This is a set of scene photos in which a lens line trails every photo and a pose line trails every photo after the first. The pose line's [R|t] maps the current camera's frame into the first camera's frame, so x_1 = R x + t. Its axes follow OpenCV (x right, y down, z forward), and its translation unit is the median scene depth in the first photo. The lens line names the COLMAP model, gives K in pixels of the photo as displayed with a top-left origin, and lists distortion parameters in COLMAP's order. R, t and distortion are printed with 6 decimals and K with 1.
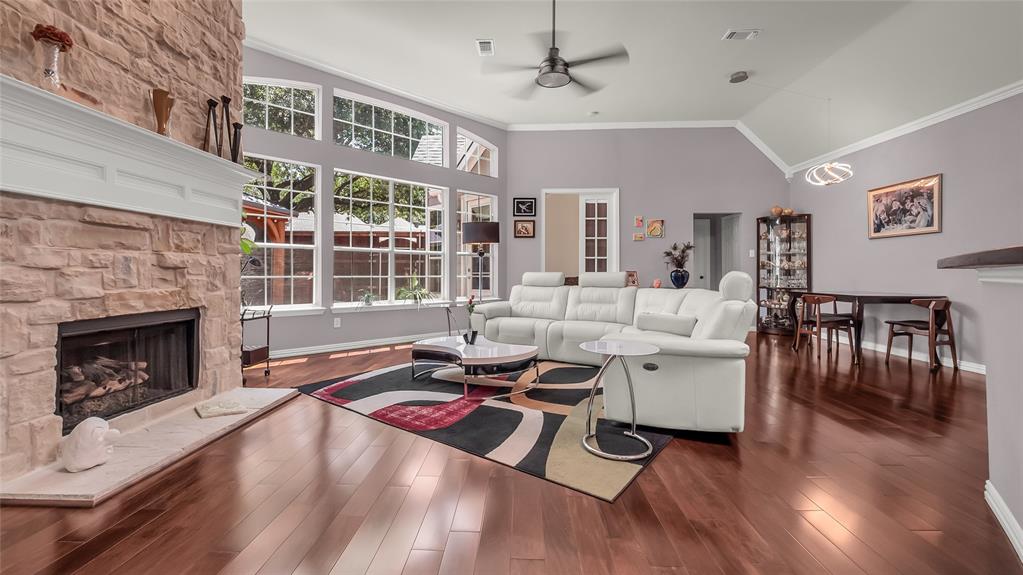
lens RADIAL K [[421.6, 0, 511.5], [0, 421.6, 287.5], [0, 0, 1]] dist [-0.000109, -0.000036]
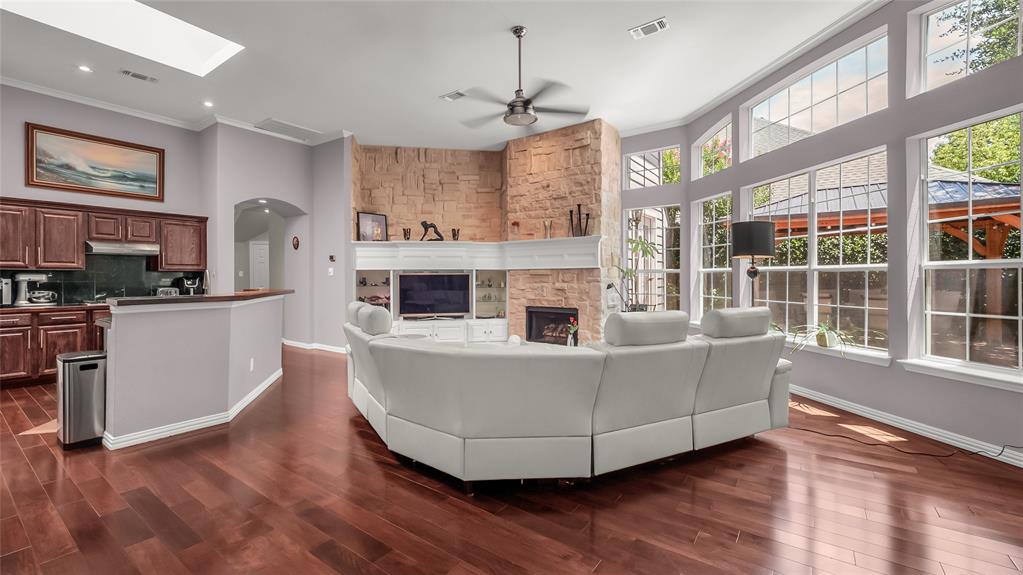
lens RADIAL K [[421.6, 0, 511.5], [0, 421.6, 287.5], [0, 0, 1]] dist [-0.000109, -0.000036]
pose [[-0.558145, -0.000552, -0.829743, 0.355318], [-0.037024, 0.999020, 0.024240, -0.028927], [0.828917, 0.044250, -0.557619, 0.574086]]
